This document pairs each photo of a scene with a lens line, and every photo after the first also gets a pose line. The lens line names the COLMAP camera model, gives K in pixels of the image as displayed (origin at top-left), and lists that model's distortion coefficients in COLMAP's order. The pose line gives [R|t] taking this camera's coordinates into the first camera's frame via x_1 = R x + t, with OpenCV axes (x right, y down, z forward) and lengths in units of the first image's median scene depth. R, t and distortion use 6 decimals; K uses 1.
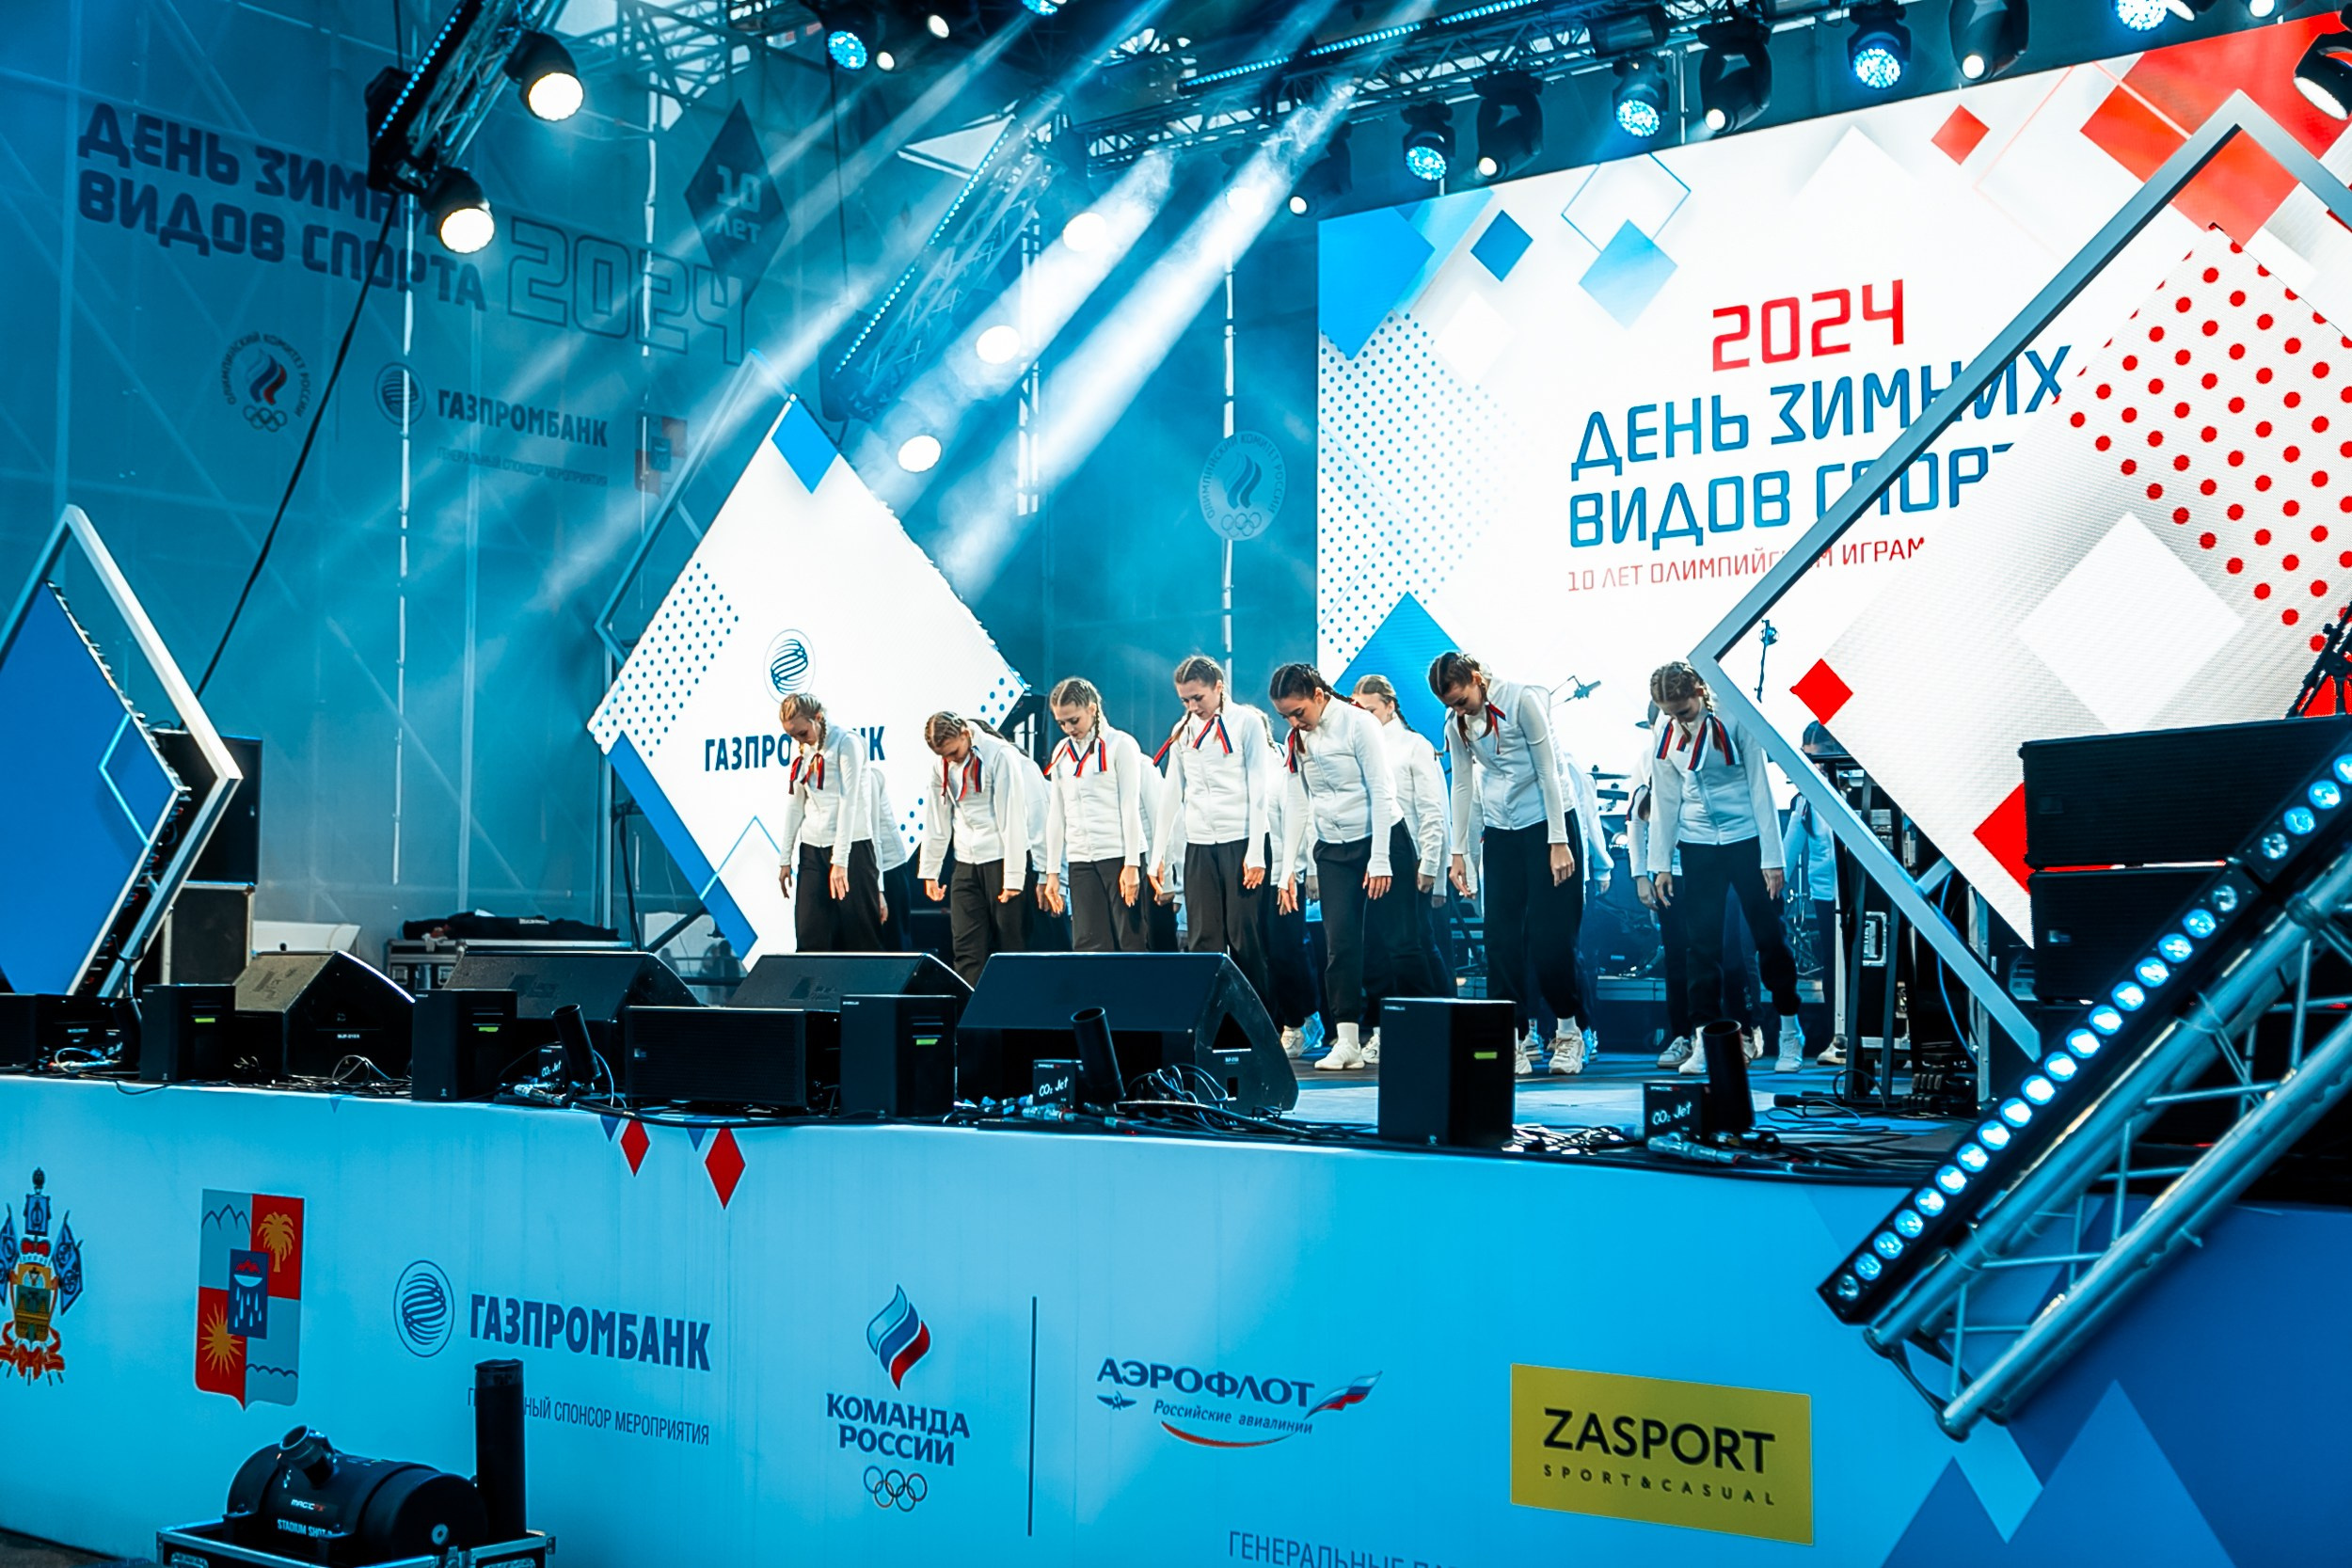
lens RADIAL K [[3209.6, 0, 1683.6], [0, 3209.6, 746.0], [0, 0, 1]] dist [-0.017902, 0.000000]
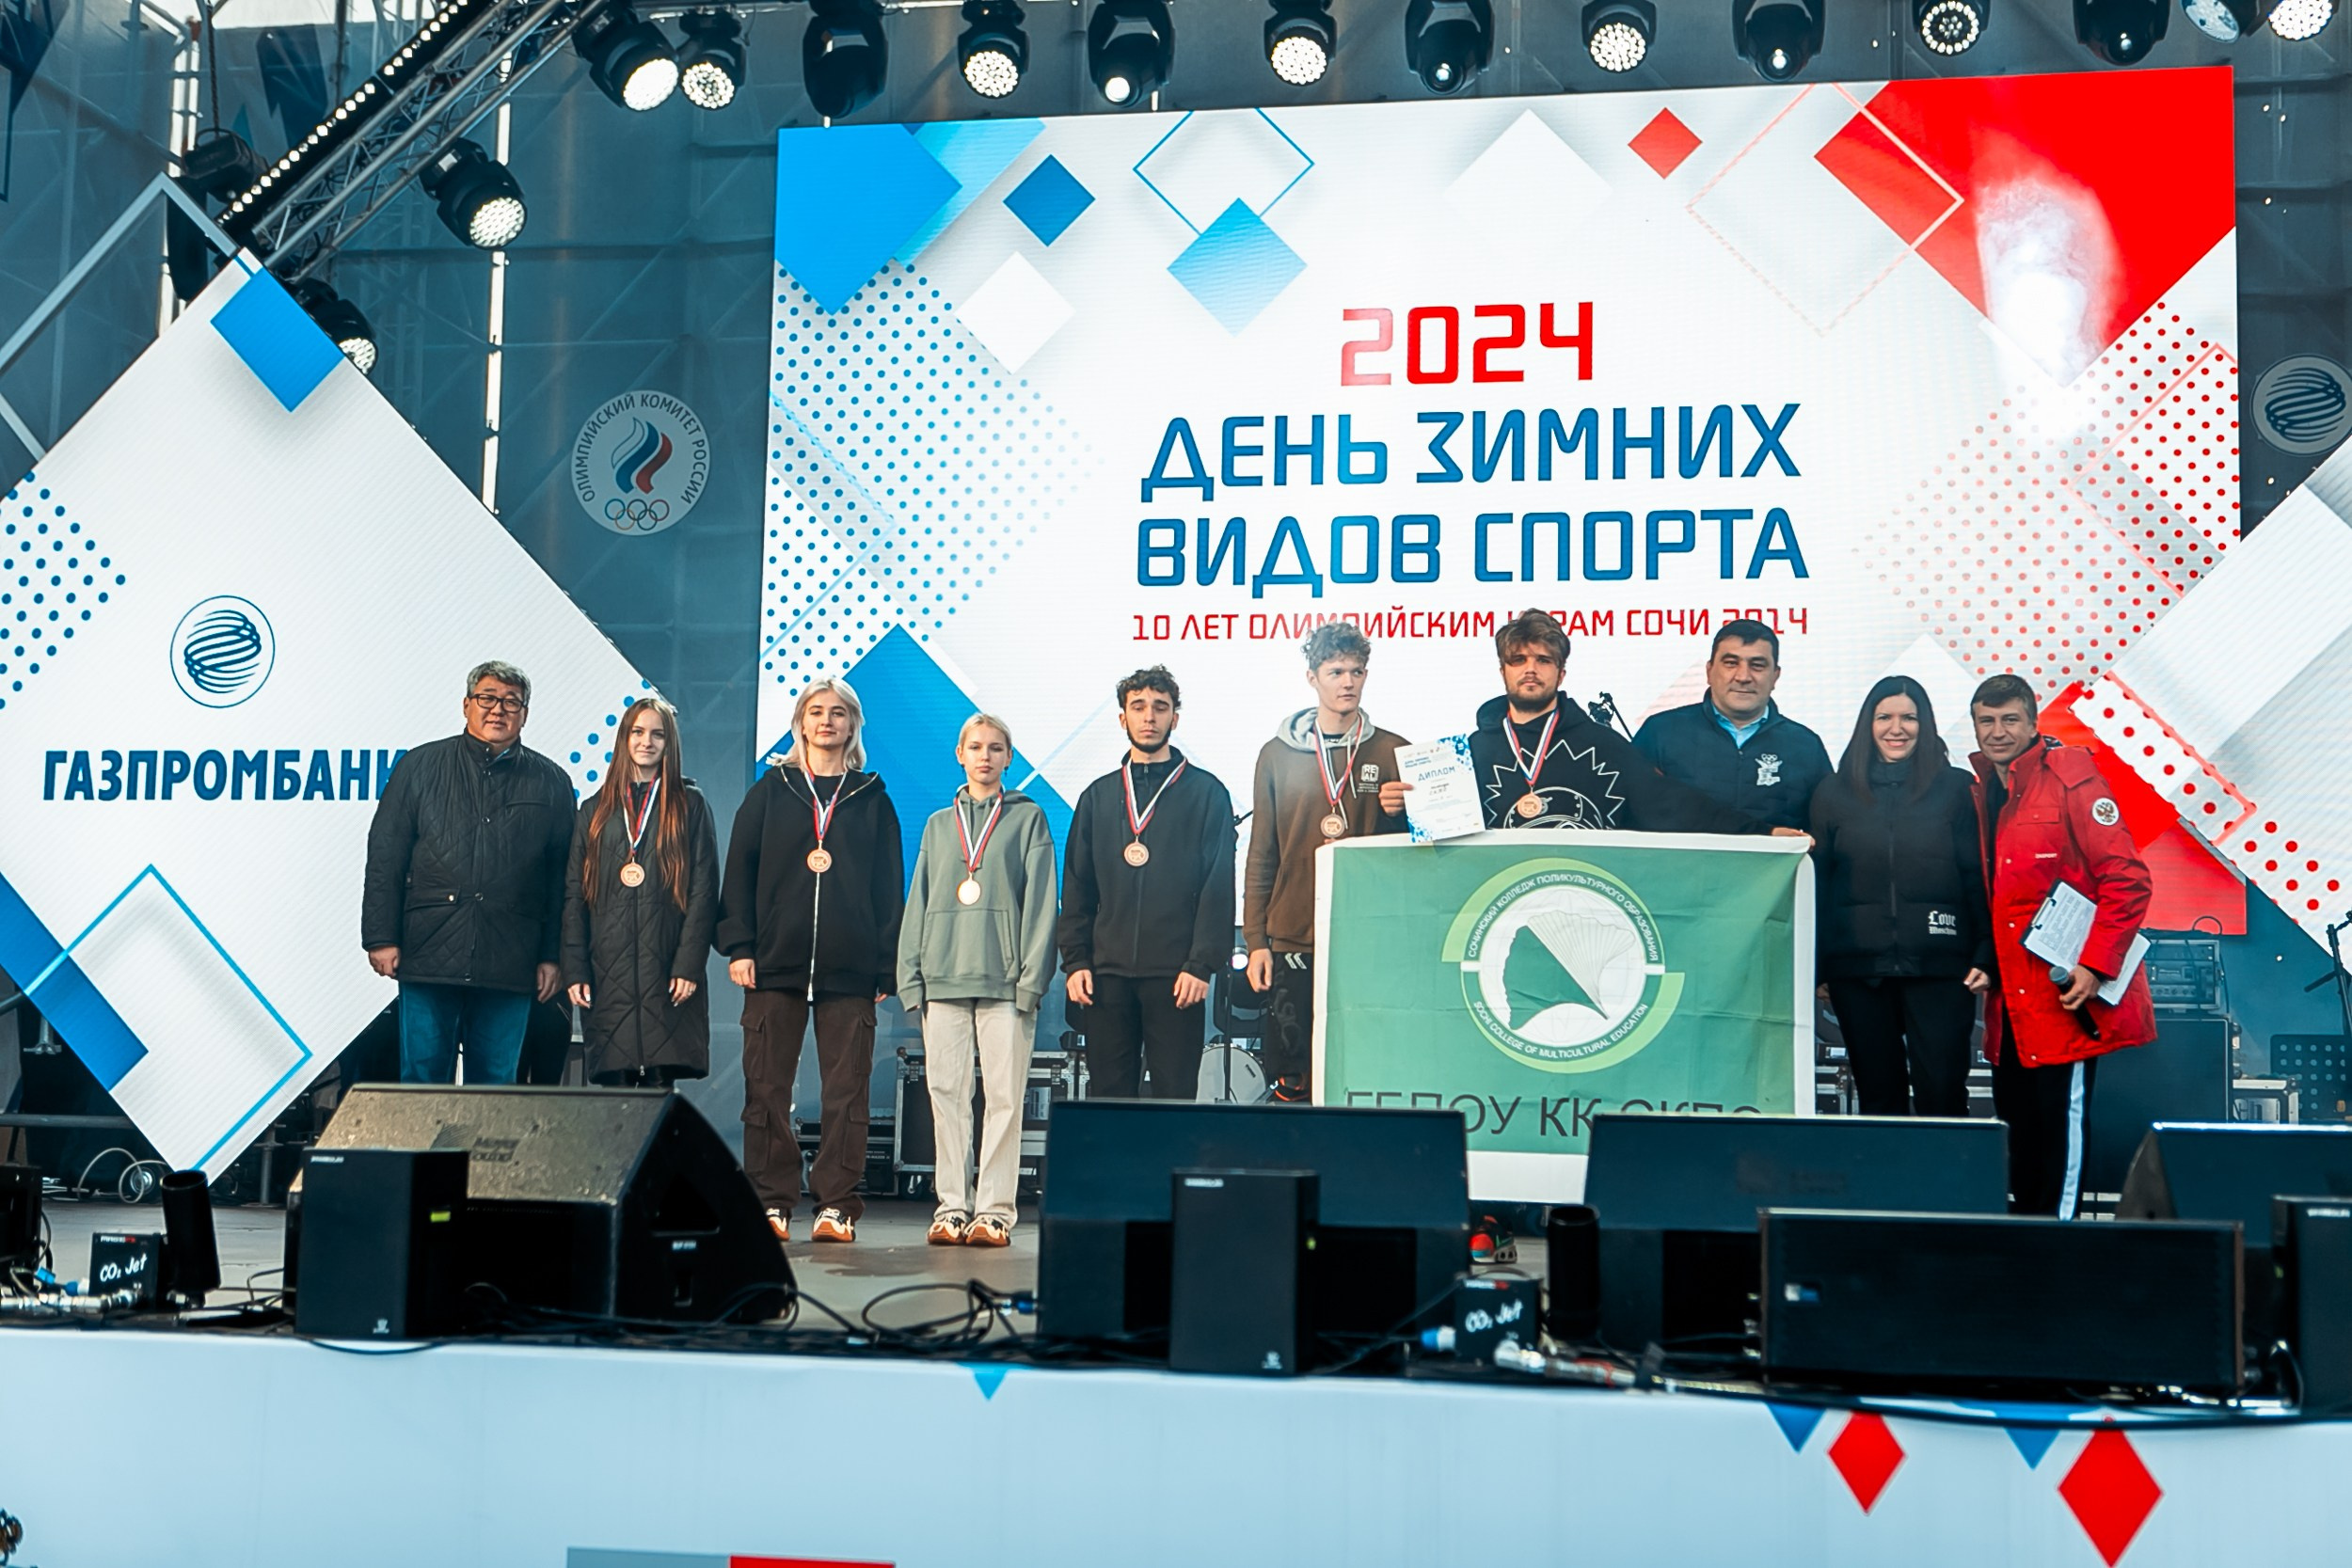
lens RADIAL K [[3167.9, 0, 1189.9], [0, 3167.9, 765.0], [0, 0, 1]] dist [0.023300, 0.000000]
pose [[0.885571, 0.067021, 0.459643, -0.394153], [-0.050528, 0.997563, -0.048105, 0.020128], [-0.461747, 0.019376, 0.886800, 0.314295]]
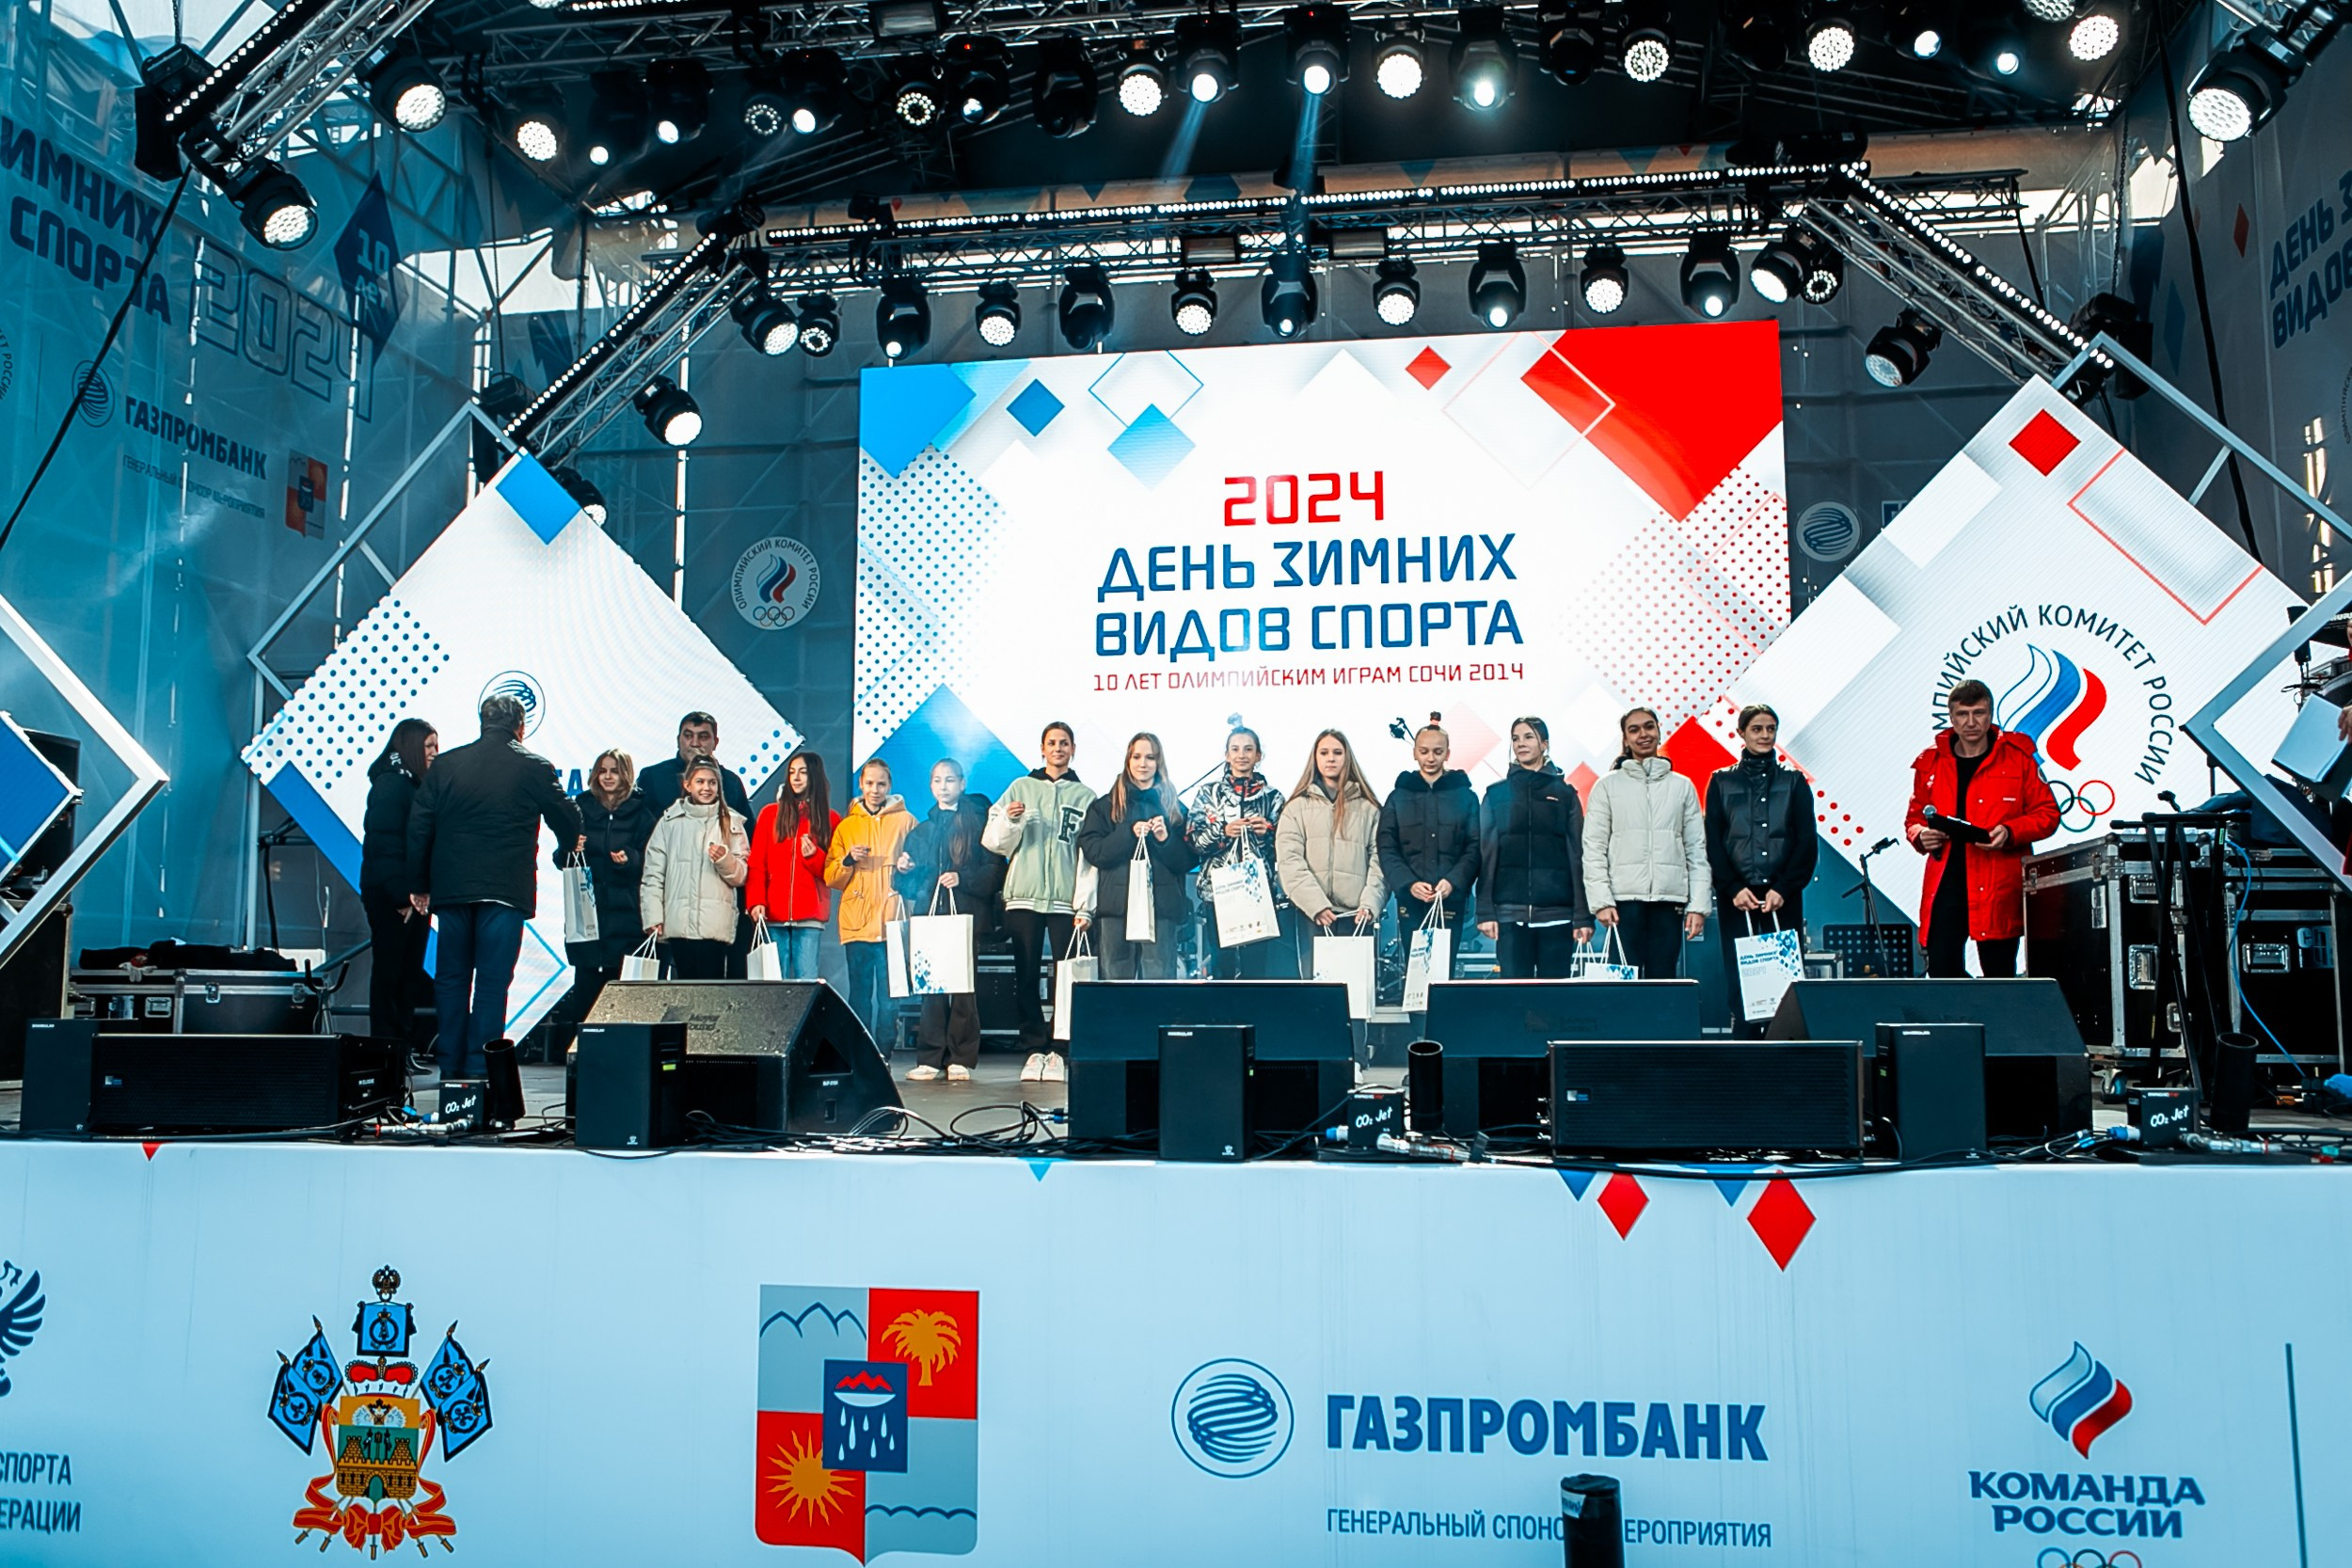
lens RADIAL K [[1968.9, 0, 1177.4], [0, 1968.9, 788.0], [0, 0, 1]] dist [-0.076744, 0.074439]
pose [[0.870445, 0.047879, 0.489932, -0.390887], [-0.029579, 0.998548, -0.045032, 0.023100], [-0.491377, 0.024706, 0.870597, 0.339354]]
